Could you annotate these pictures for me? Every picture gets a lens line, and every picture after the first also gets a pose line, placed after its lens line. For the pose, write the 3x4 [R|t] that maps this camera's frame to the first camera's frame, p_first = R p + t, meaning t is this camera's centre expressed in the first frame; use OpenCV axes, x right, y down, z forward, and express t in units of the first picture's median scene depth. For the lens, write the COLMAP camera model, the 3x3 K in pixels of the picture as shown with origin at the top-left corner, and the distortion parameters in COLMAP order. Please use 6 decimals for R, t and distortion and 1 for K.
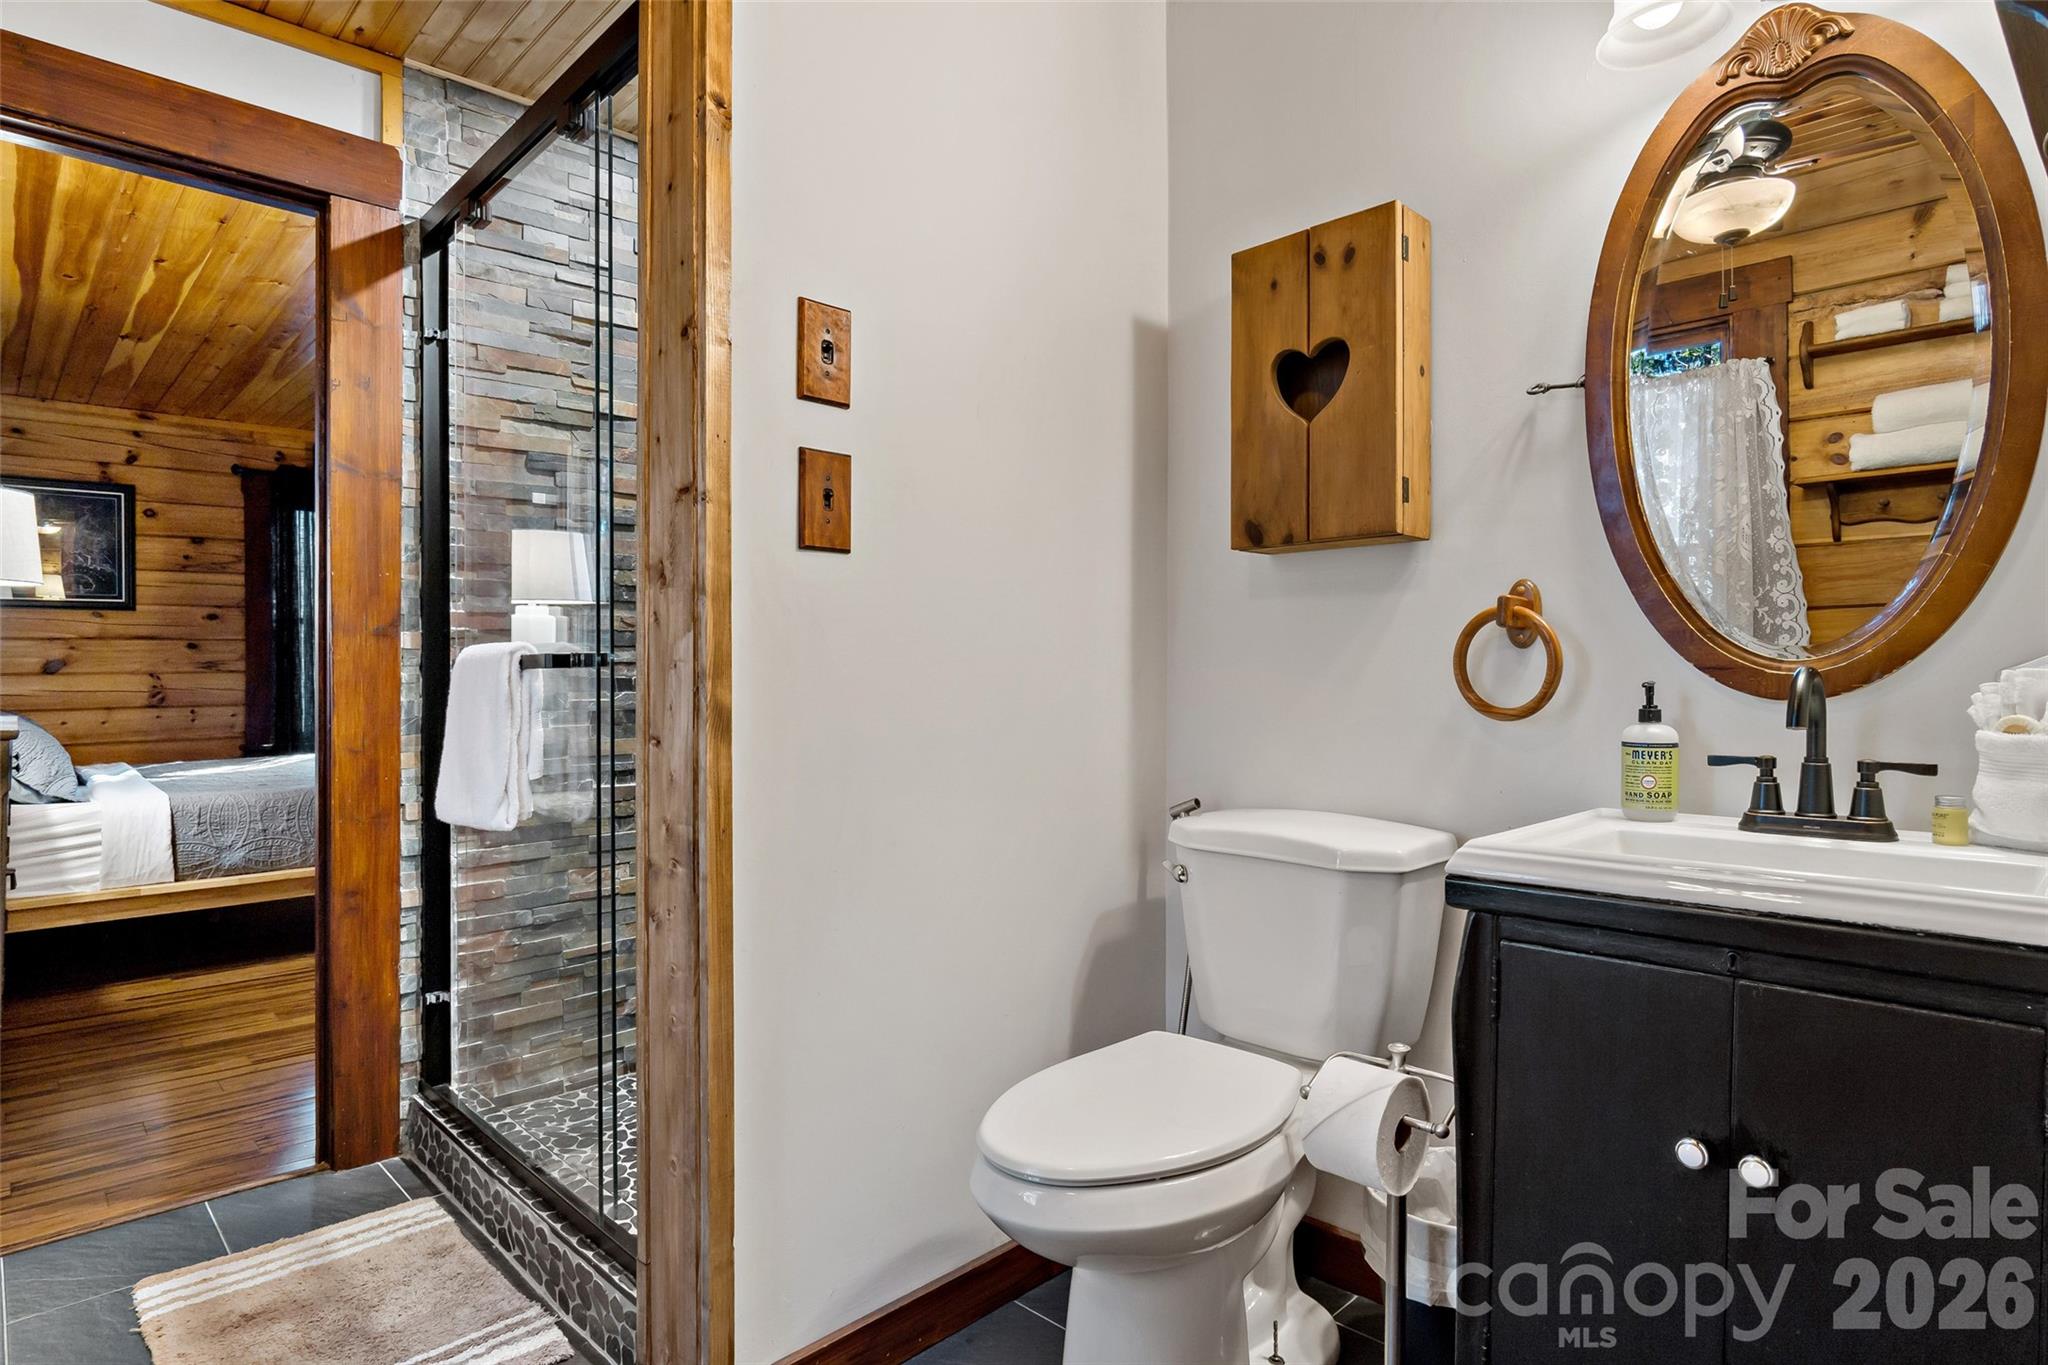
lens RADIAL K [[1113.1, 0, 1022.0], [0, 1113.1, 681.4], [0, 0, 1]] dist [-0.027872, 0.004819]
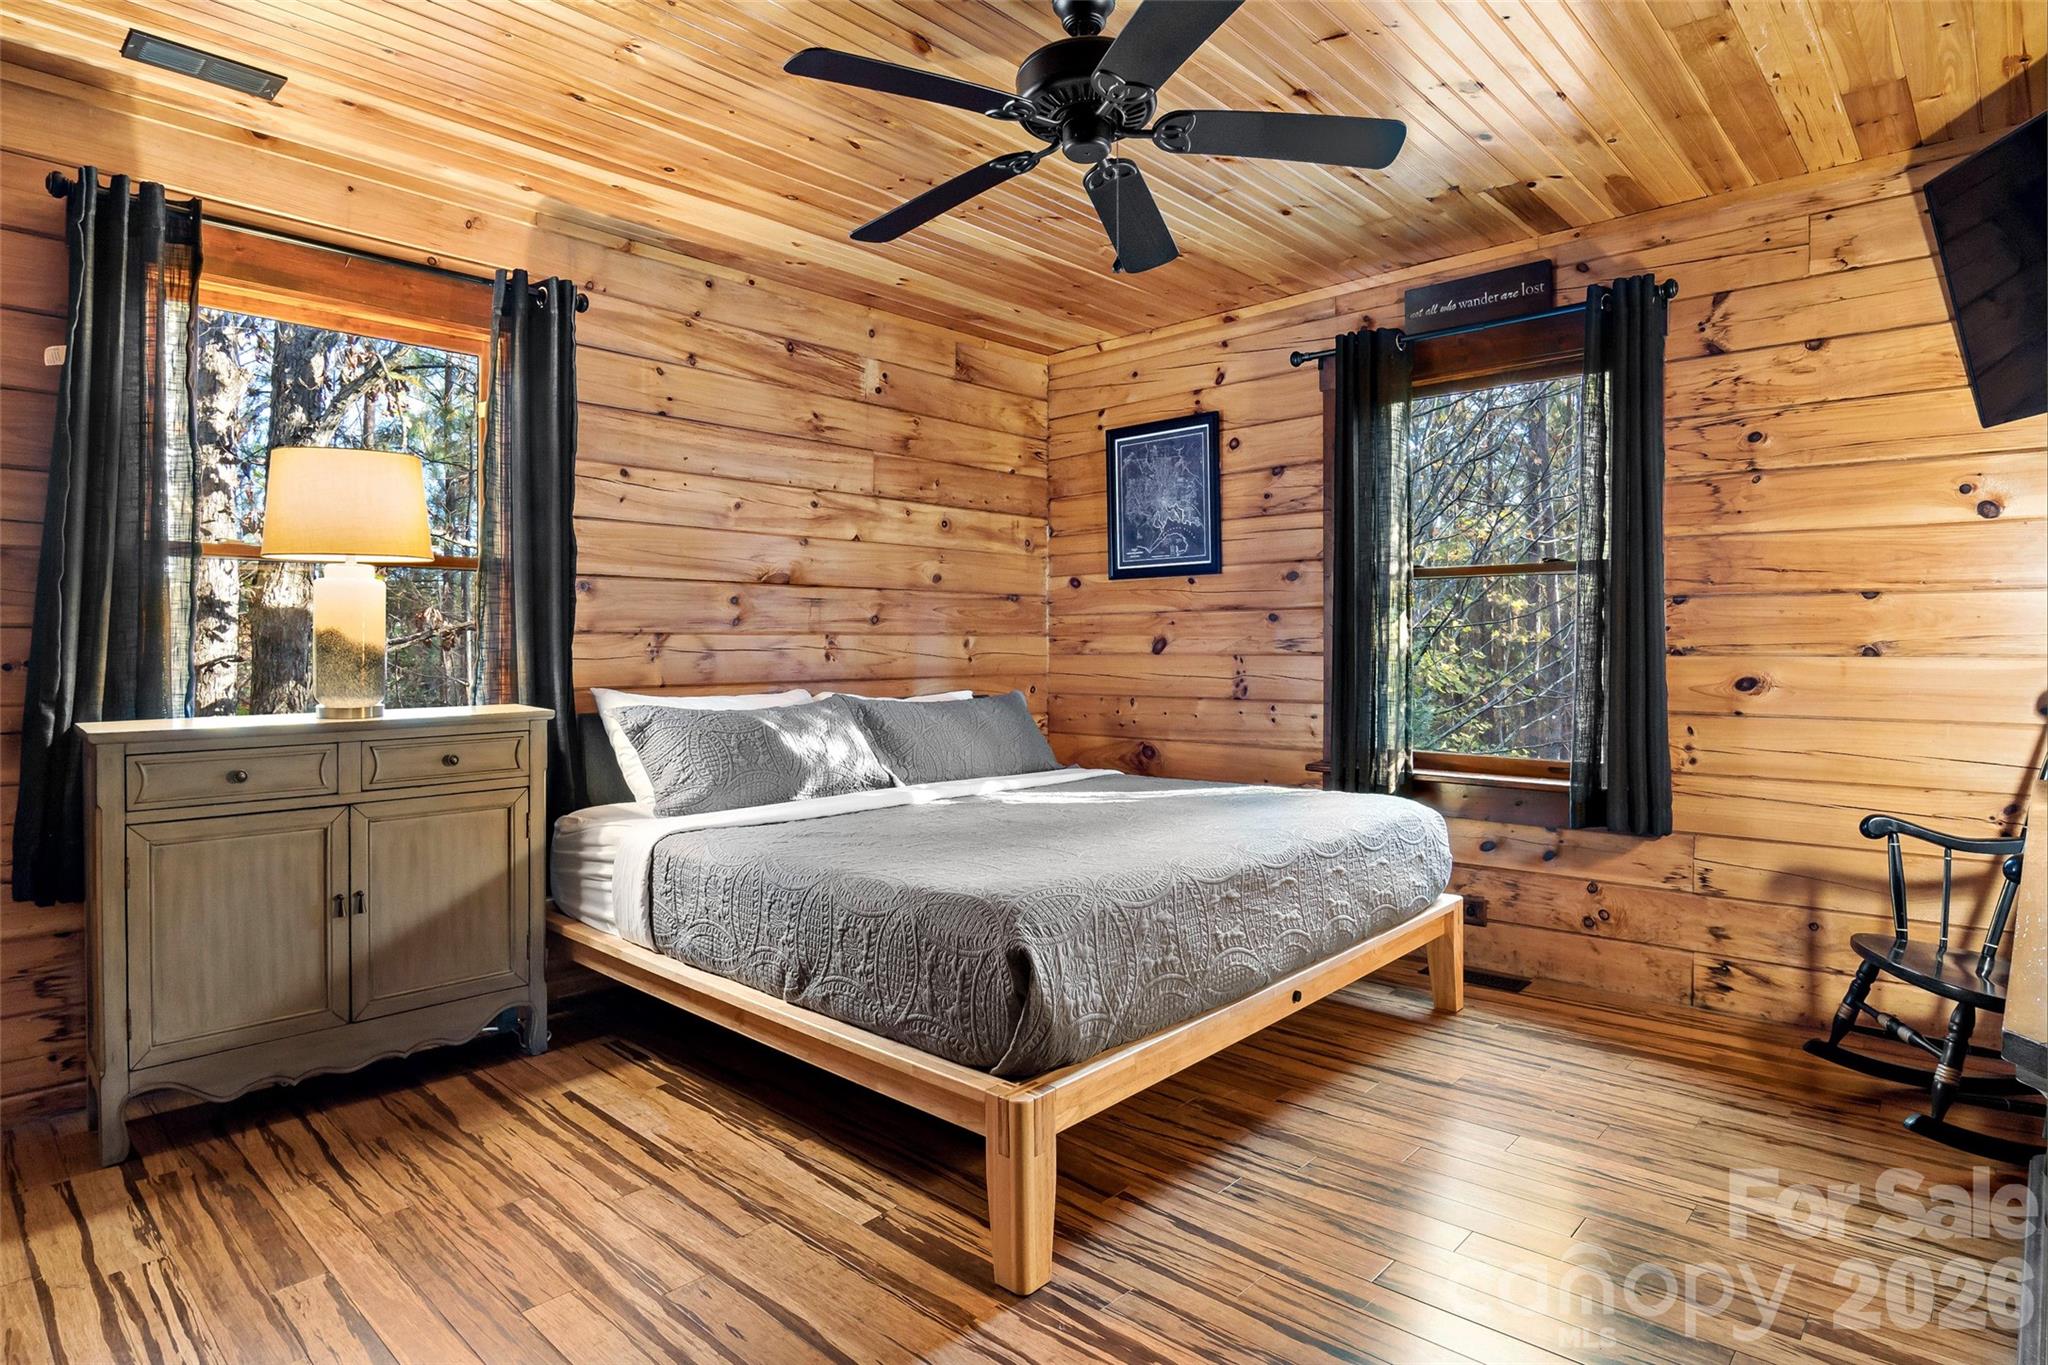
lens RADIAL K [[1113.1, 0, 1008.1], [0, 1113.1, 663.8], [0, 0, 1]] dist [-0.027872, 0.004819]
pose [[0.031961, 0.022411, -0.999238, -0.028570], [-0.007724, 0.999724, 0.022175, -0.017261], [0.999459, 0.007010, 0.032126, 0.818757]]
